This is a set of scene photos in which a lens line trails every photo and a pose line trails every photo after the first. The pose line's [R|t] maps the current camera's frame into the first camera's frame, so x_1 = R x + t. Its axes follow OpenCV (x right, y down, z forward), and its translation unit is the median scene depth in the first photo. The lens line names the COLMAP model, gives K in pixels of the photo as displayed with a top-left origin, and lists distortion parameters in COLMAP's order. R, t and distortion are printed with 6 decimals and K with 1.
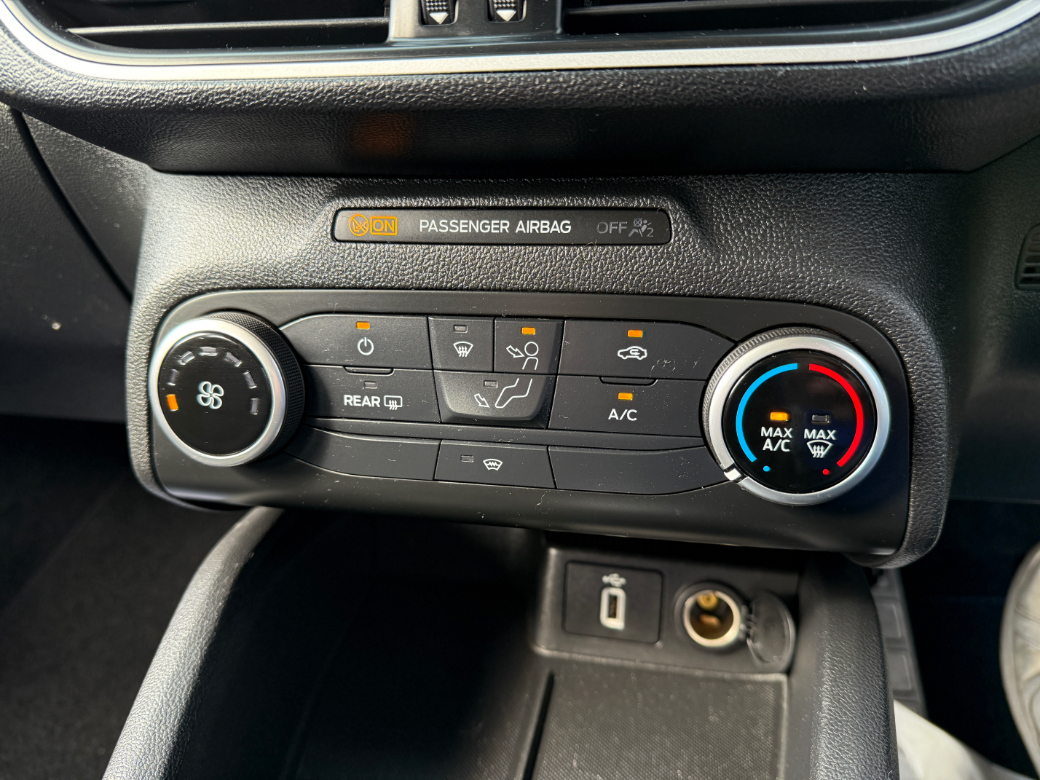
lens RADIAL K [[737.6, 0, 539.7], [0, 737.6, 390.2], [0, 0, 1]] dist [-0.003052, 0.004567]
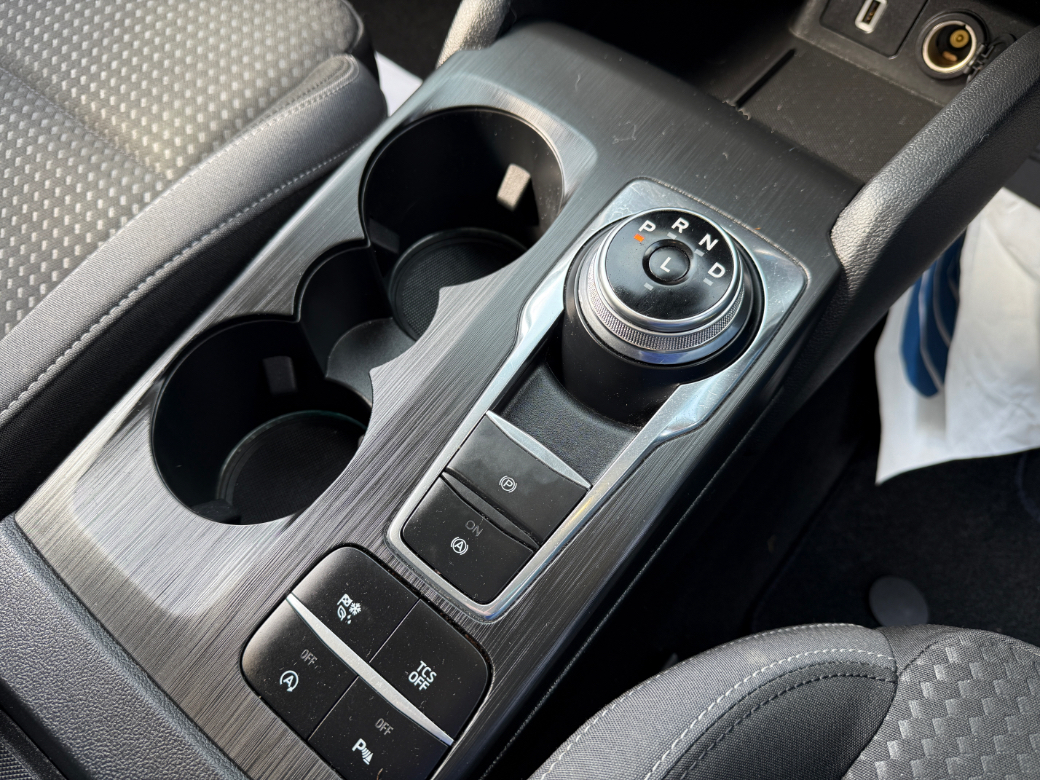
lens RADIAL K [[784.3, 0, 520.0], [0, 784.3, 390.0], [0, 0, 1]] dist [-0.029339, -0.001029]
pose [[0.881799, 0.423111, -0.208347, 0.126992], [-0.200660, 0.736364, 0.646145, 0.066461], [0.426810, -0.527963, 0.734227, -0.432857]]
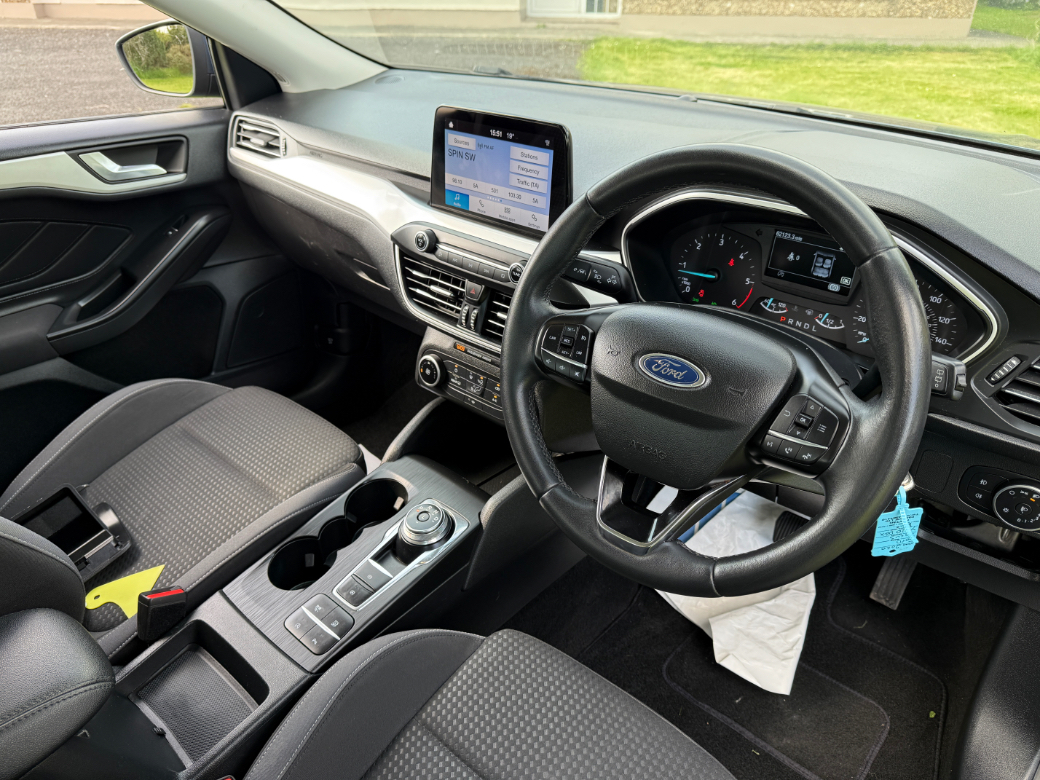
lens RADIAL K [[737.6, 0, 539.7], [0, 737.6, 390.2], [0, 0, 1]] dist [-0.003052, 0.004567]
pose [[0.862782, 0.280222, -0.420812, 1.486461], [-0.207159, 0.955206, 0.211344, -0.692597], [0.461185, -0.095169, 0.882185, -1.938961]]
